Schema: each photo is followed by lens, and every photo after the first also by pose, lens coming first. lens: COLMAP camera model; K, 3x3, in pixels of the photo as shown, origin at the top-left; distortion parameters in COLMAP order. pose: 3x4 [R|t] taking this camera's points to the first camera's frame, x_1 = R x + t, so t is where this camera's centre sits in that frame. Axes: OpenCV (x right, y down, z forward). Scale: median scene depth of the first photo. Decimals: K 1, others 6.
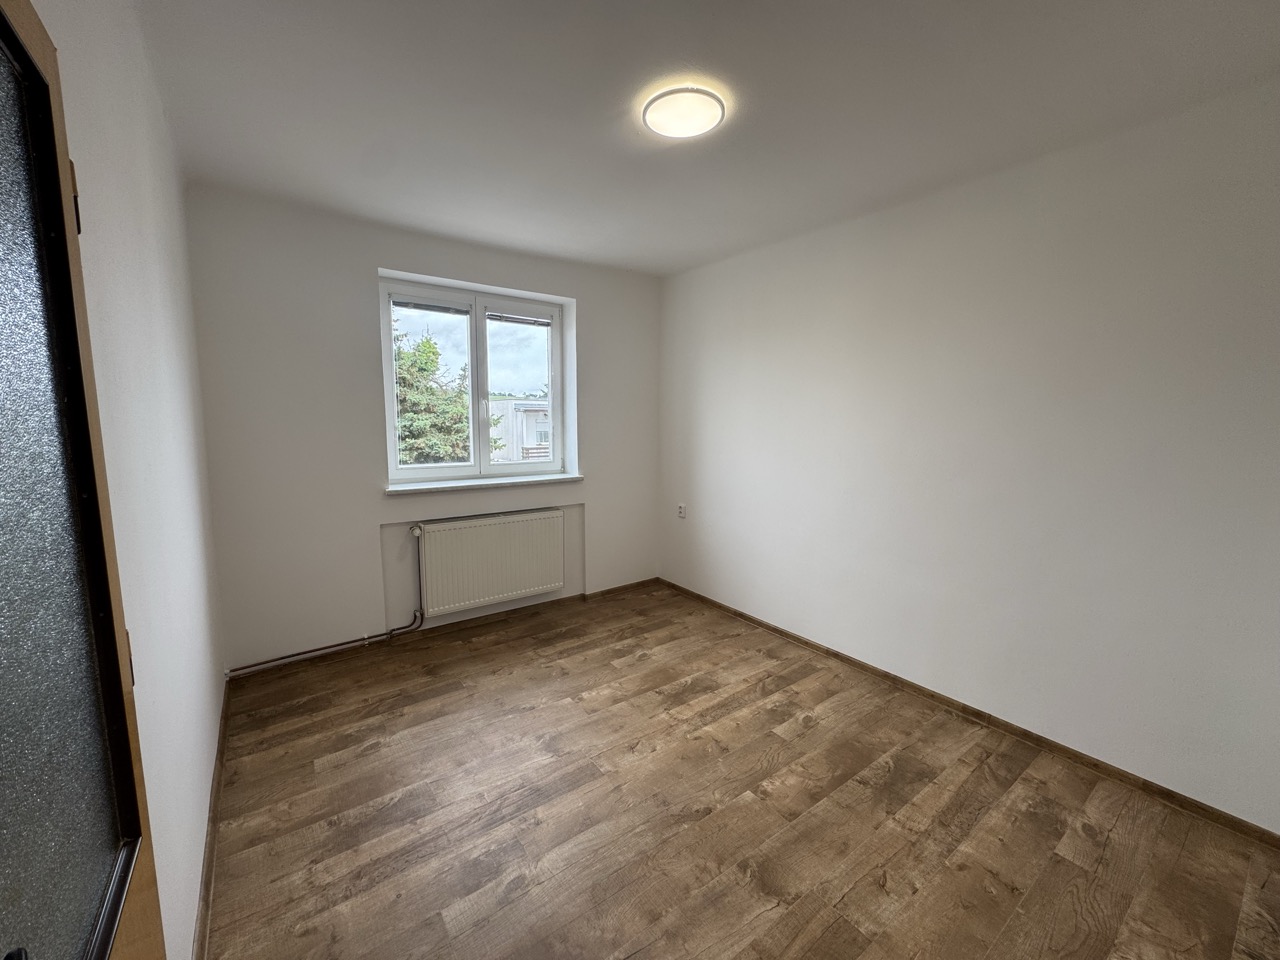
lens RADIAL K [[509.8, 0, 636.8], [0, 509.8, 479.1], [0, 0, 1]] dist [-0.001977, 0.000271]
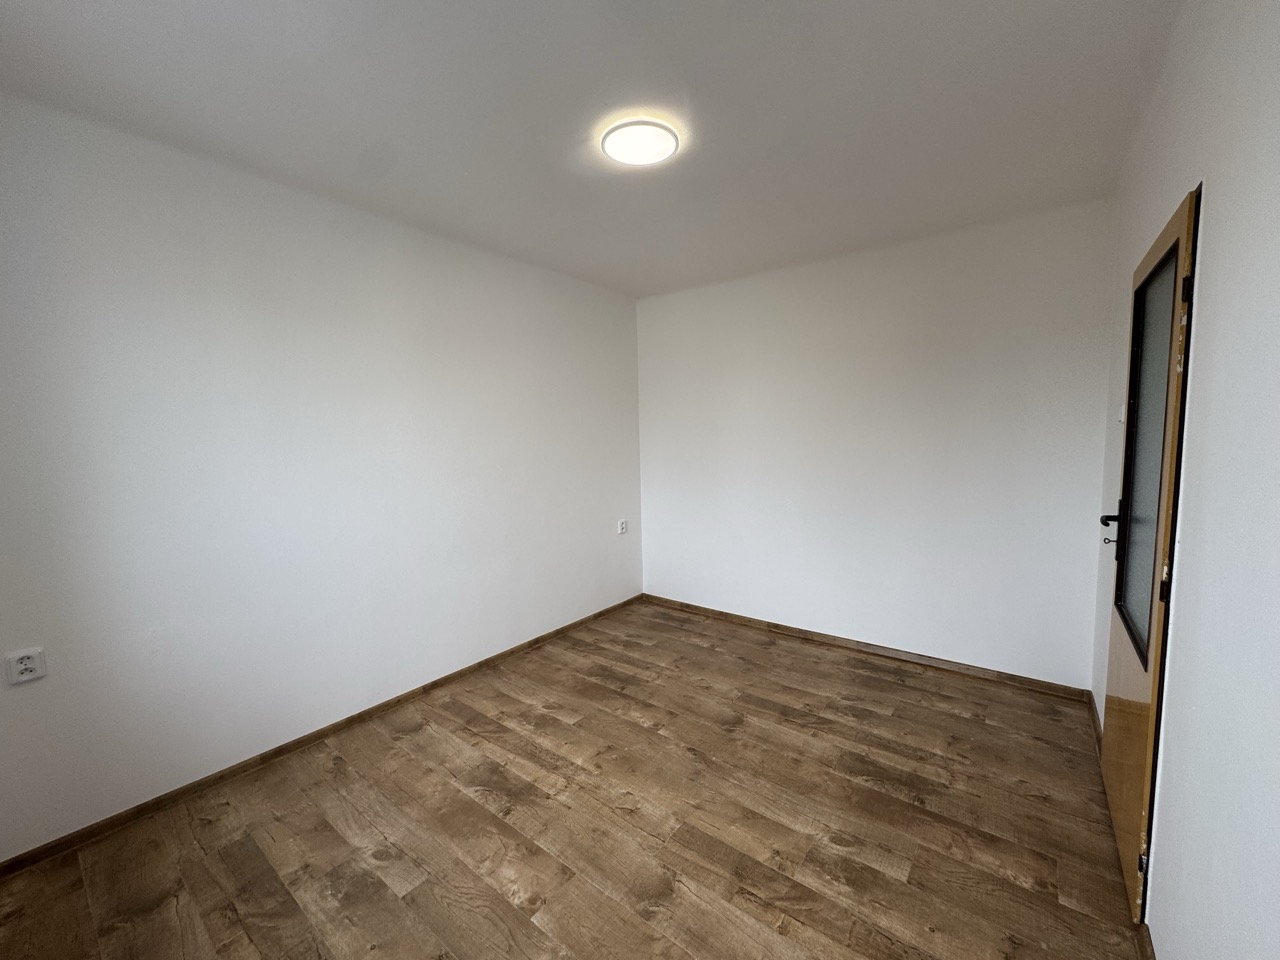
lens RADIAL K [[509.8, 0, 636.8], [0, 509.8, 479.1], [0, 0, 1]] dist [-0.001977, 0.000271]
pose [[-0.274793, -0.087750, 0.957491, -0.756068], [0.133394, 0.982718, 0.128345, -0.130952], [-0.952205, 0.162992, -0.258339, 1.073126]]
